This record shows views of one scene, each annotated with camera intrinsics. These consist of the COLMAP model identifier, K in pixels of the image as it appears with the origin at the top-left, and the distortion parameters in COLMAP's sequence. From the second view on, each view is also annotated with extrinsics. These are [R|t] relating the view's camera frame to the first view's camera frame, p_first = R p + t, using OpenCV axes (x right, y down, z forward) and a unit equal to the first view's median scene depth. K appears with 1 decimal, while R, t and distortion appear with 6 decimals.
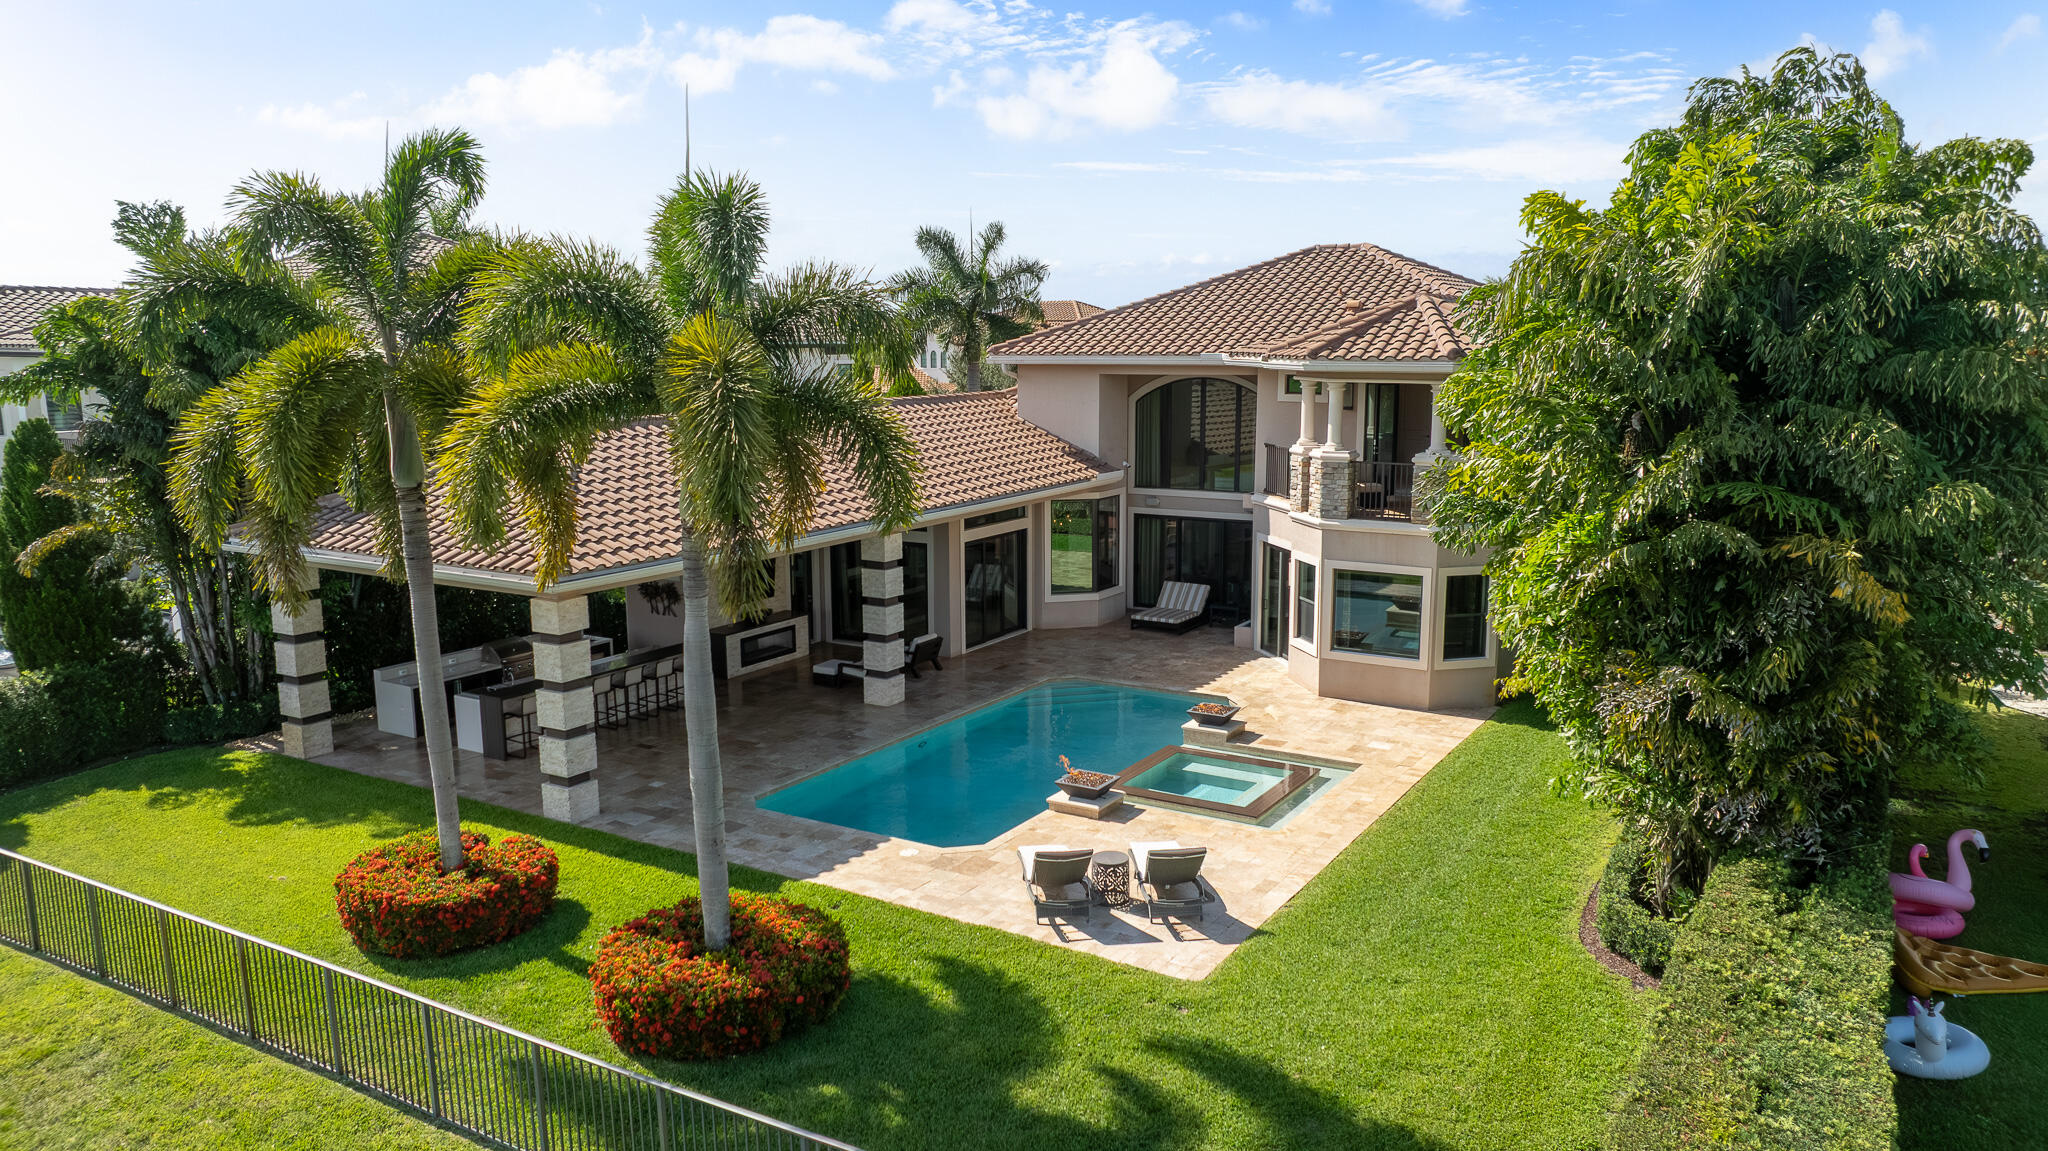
lens RADIAL K [[1452.8, 0, 1024.0], [0, 1452.8, 575.5], [0, 0, 1]] dist [-0.014600, -0.006944]
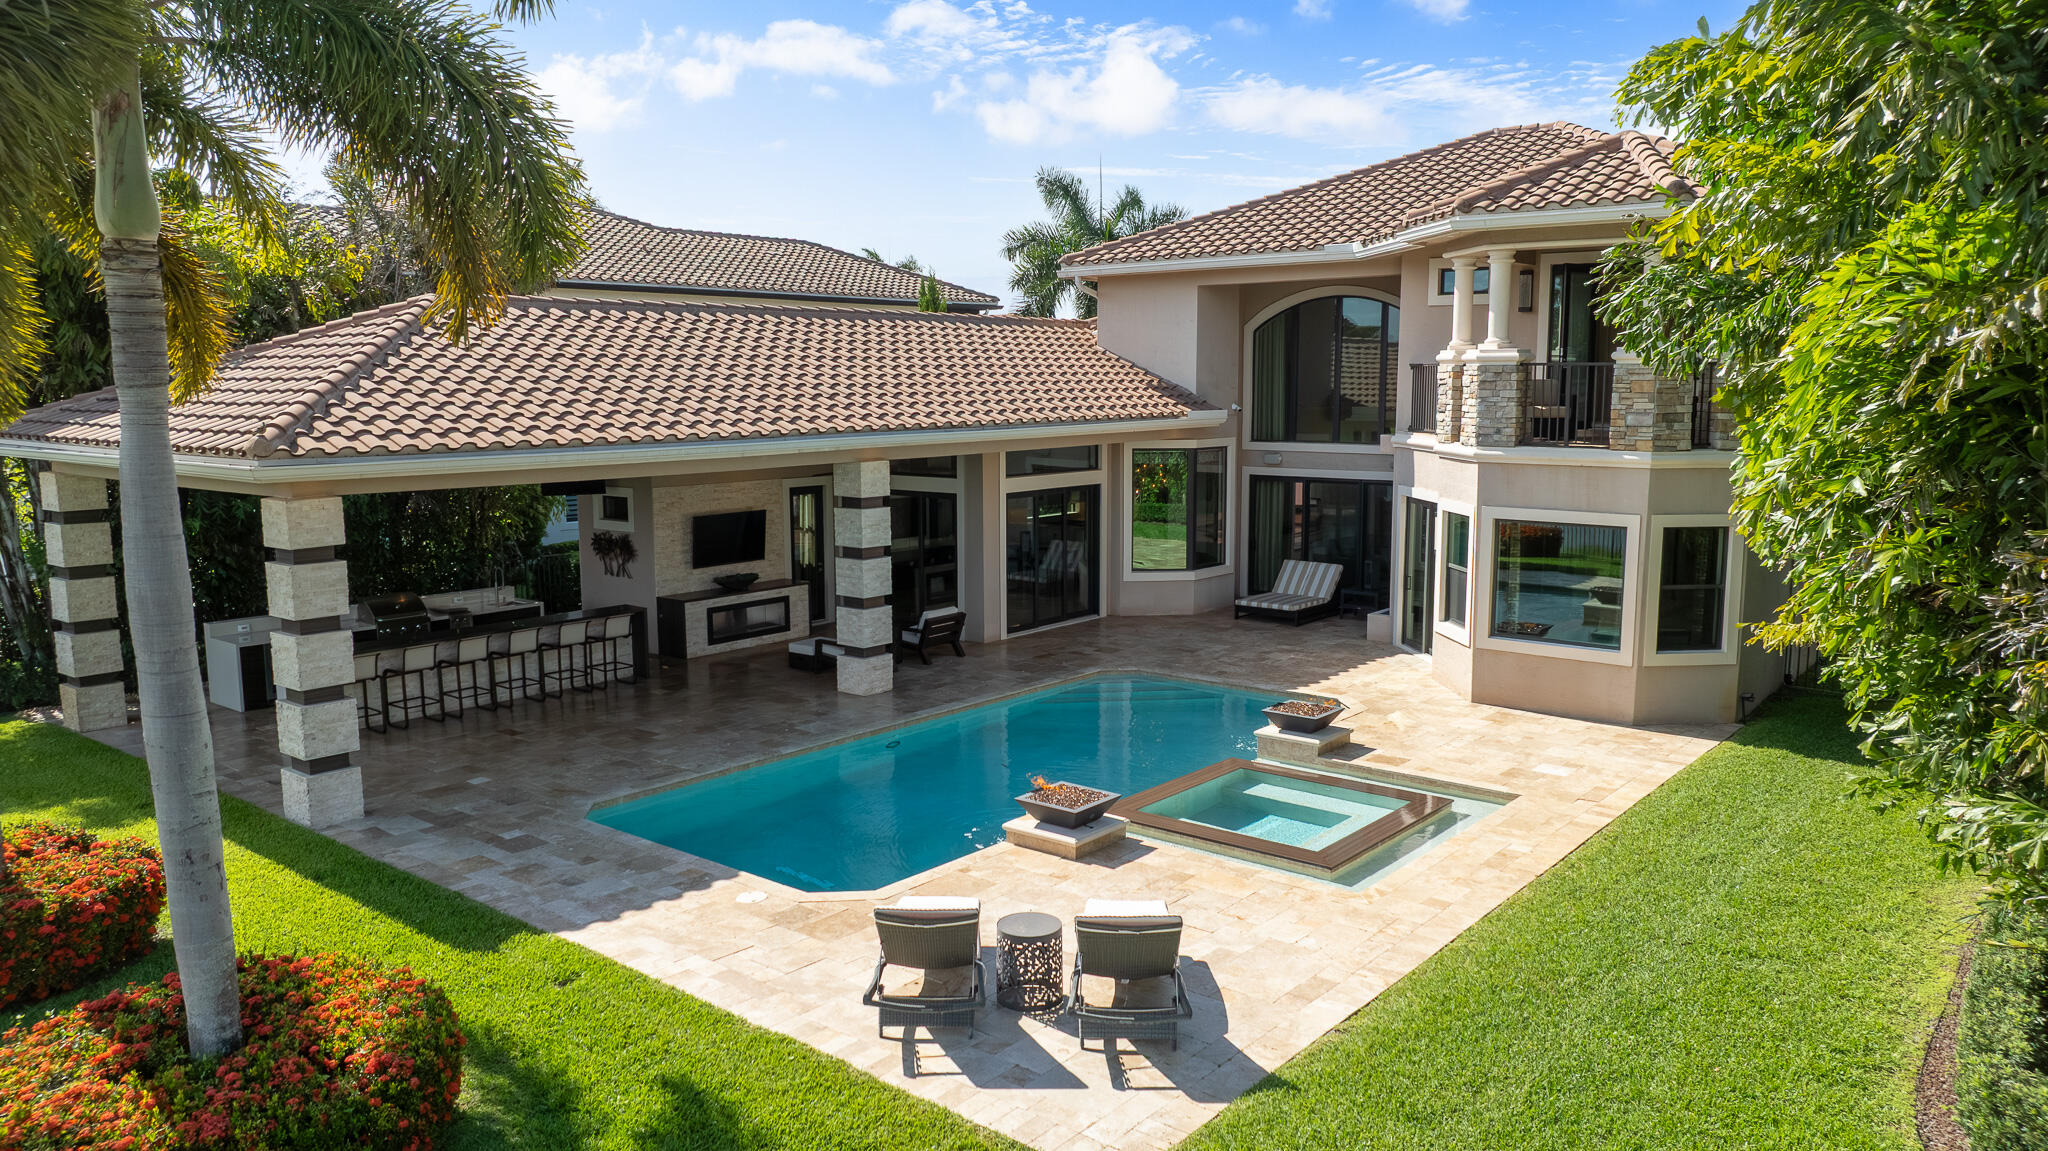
lens RADIAL K [[1452.8, 0, 1024.0], [0, 1452.8, 575.5], [0, 0, 1]] dist [-0.014600, -0.006944]
pose [[0.989847, 0.020014, -0.140718, 0.092951], [-0.024027, 0.999350, -0.026874, 0.049427], [0.140089, 0.029982, 0.989685, 0.294112]]
